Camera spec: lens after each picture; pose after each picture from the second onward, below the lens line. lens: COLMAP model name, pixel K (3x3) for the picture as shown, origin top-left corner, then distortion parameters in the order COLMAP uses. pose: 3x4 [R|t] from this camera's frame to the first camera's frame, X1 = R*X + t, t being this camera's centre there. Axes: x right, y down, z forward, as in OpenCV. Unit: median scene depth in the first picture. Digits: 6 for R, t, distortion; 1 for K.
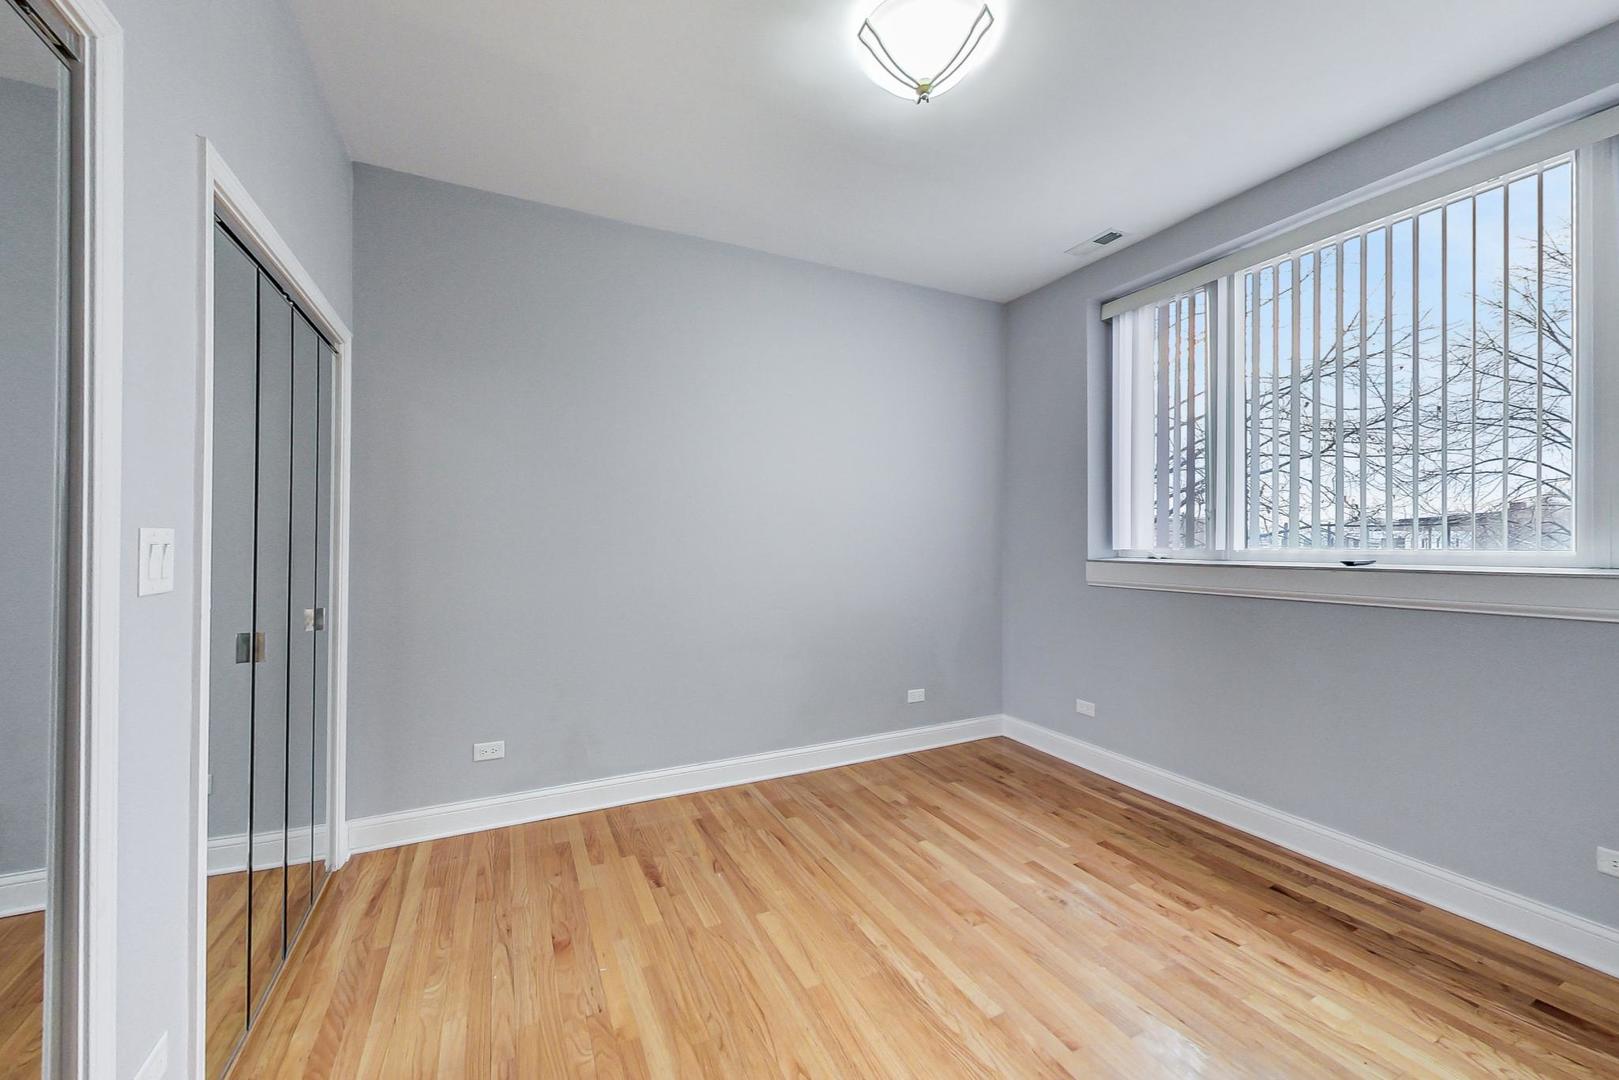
lens RADIAL K [[622.7, 0, 800.9], [0, 622.7, 535.1], [0, 0, 1]] dist [0.003470, -0.000434]
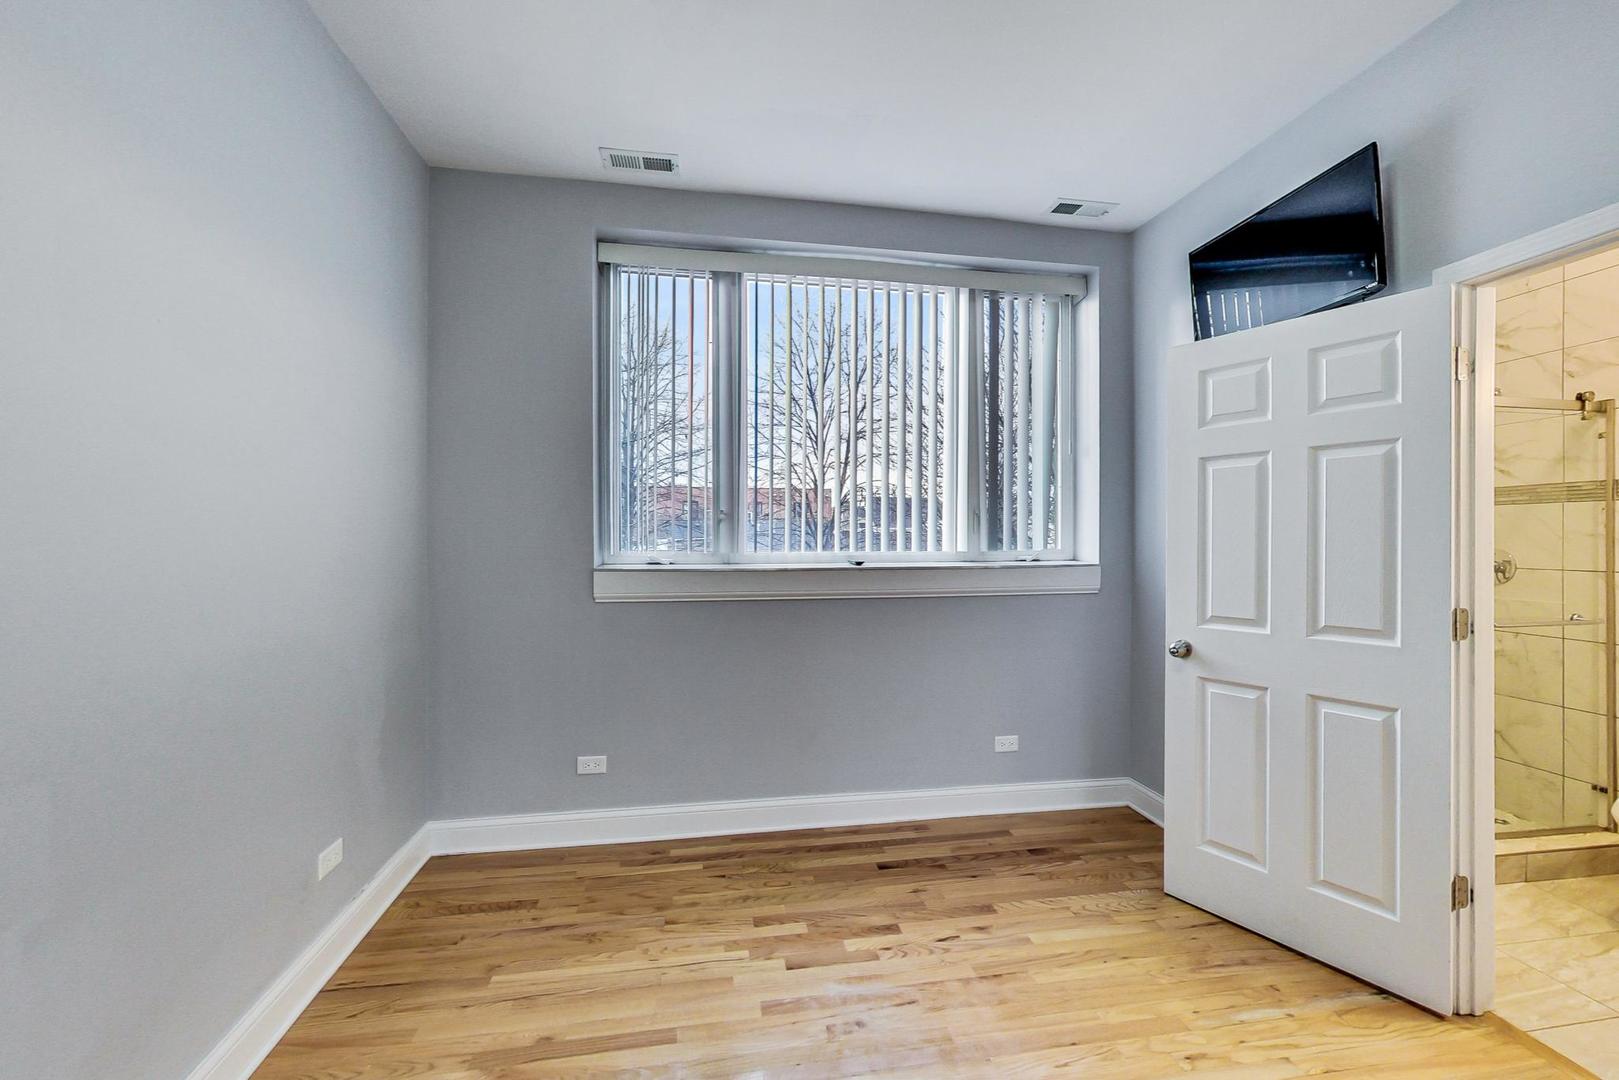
lens RADIAL K [[622.7, 0, 823.9], [0, 622.7, 545.7], [0, 0, 1]] dist [0.003470, -0.000434]
pose [[0.271248, -0.001053, 0.962509, -0.230318], [-0.010113, 0.999941, 0.003945, 0.005900], [-0.962456, -0.010804, 0.271221, 0.618508]]
